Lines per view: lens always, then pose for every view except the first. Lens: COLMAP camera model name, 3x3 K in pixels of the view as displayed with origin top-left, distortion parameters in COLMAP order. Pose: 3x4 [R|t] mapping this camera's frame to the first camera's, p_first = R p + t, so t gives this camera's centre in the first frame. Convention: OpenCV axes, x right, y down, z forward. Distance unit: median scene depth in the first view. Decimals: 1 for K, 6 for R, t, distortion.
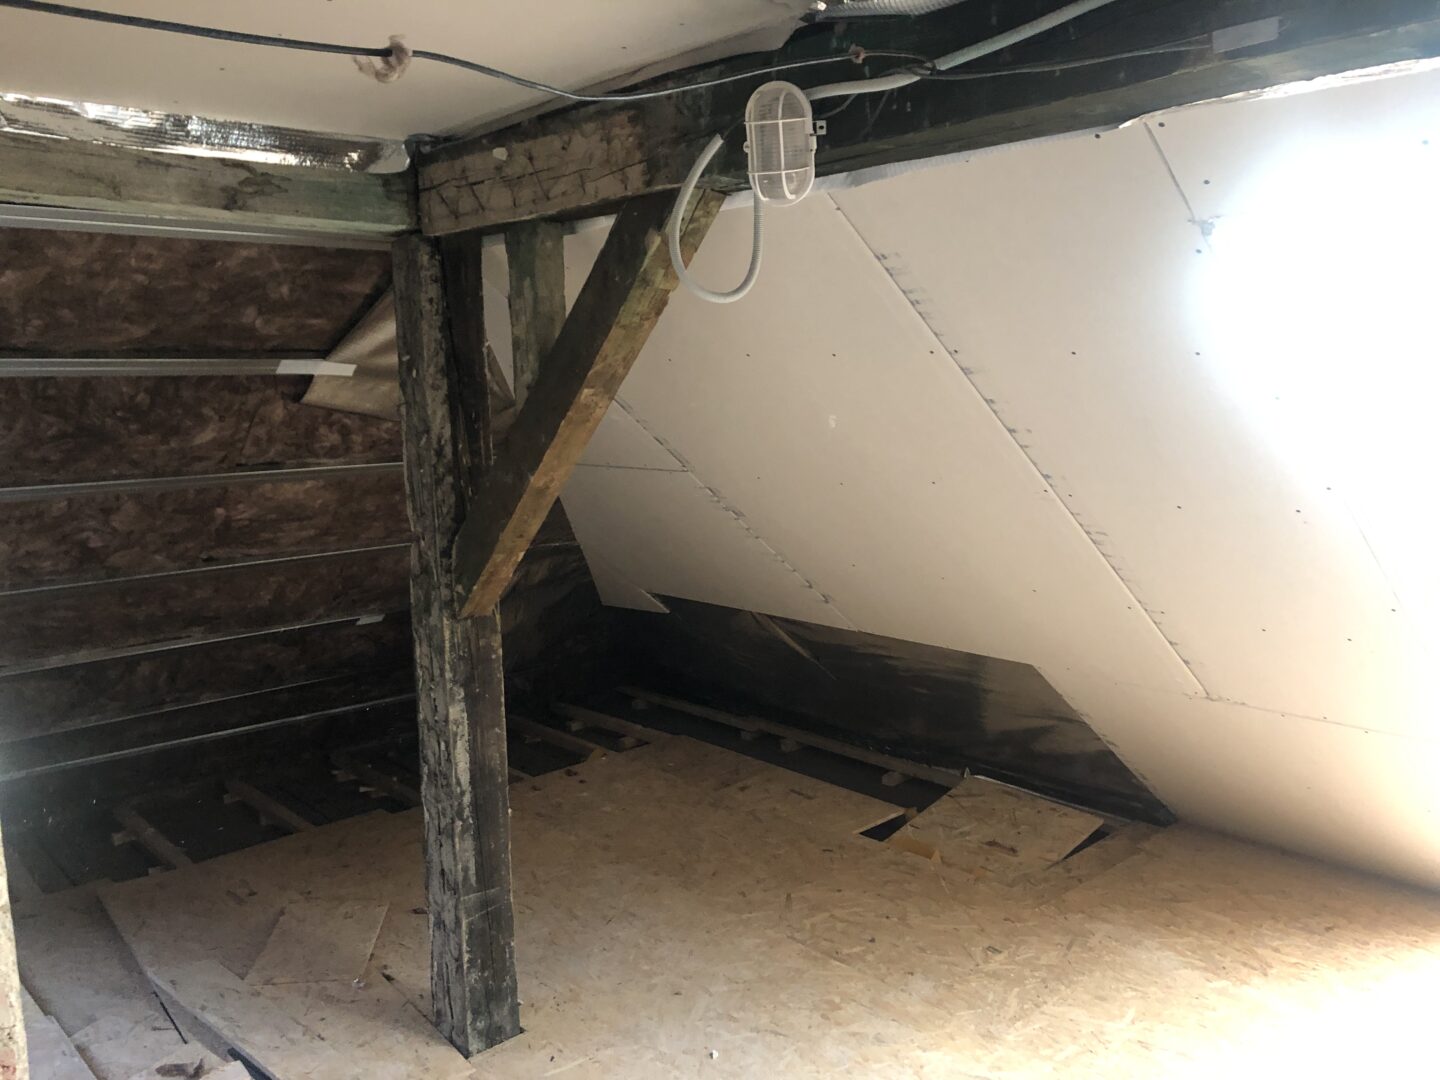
lens RADIAL K [[1151.7, 0, 712.3], [0, 1151.7, 540.9], [0, 0, 1]] dist [0.000945, 0.000155]
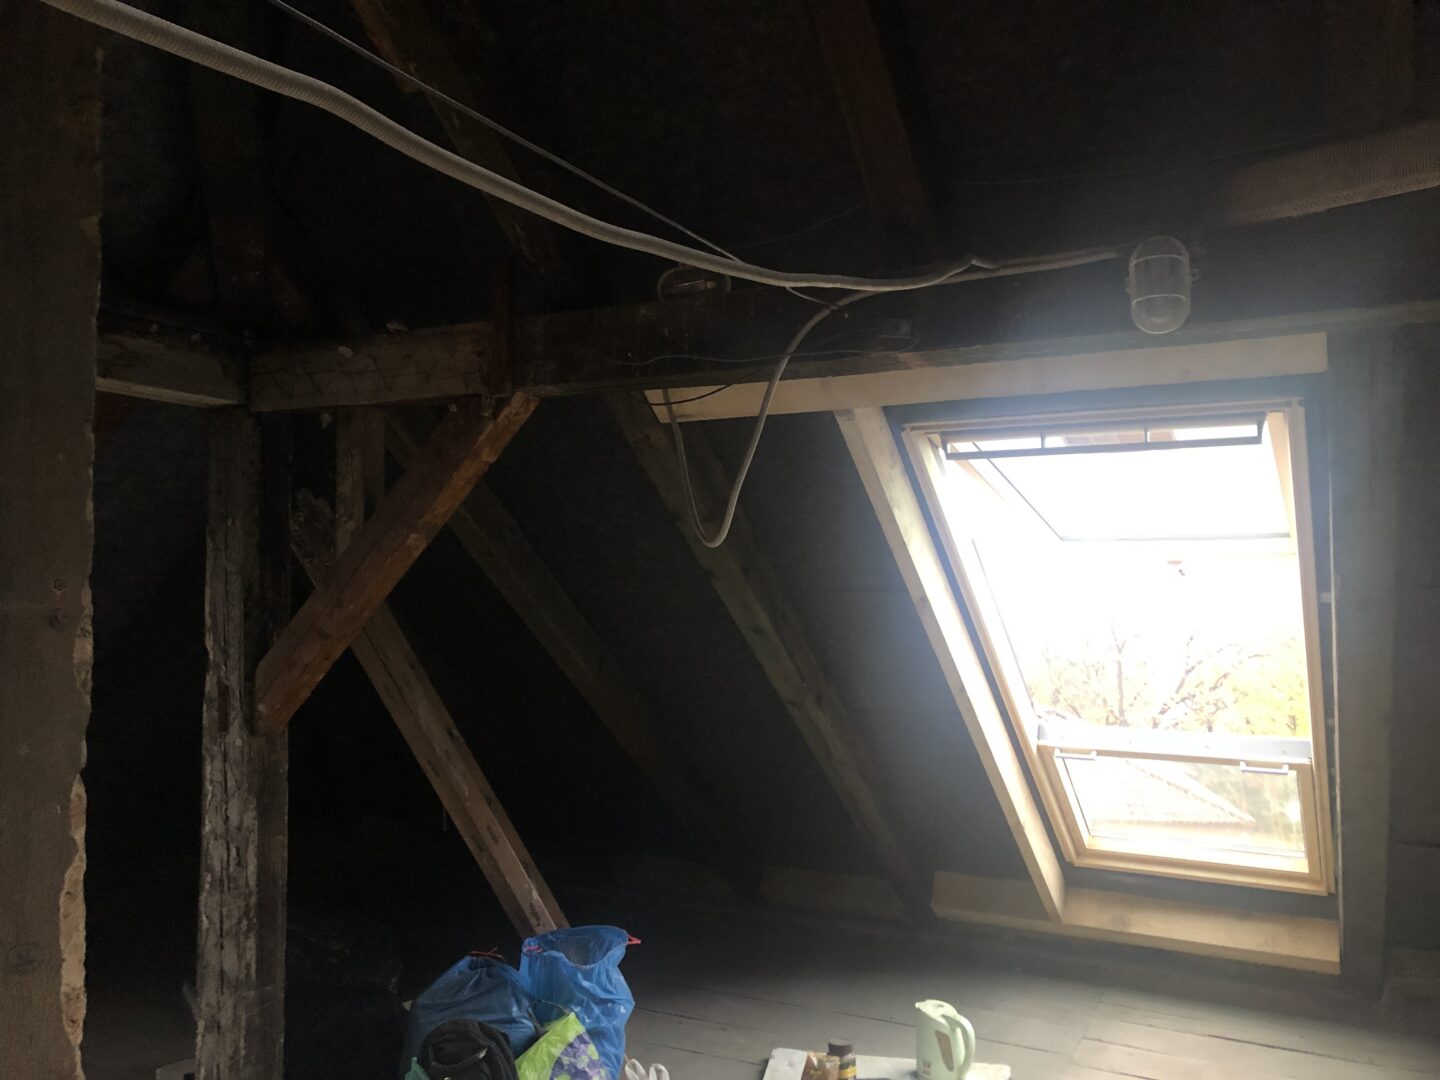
lens RADIAL K [[1151.7, 0, 723.7], [0, 1151.7, 539.2], [0, 0, 1]] dist [0.000945, 0.000155]
pose [[0.941160, 0.036517, 0.335981, -0.171530], [0.022887, 0.984976, -0.171167, 0.081040], [-0.337184, 0.168785, 0.926185, -0.246781]]
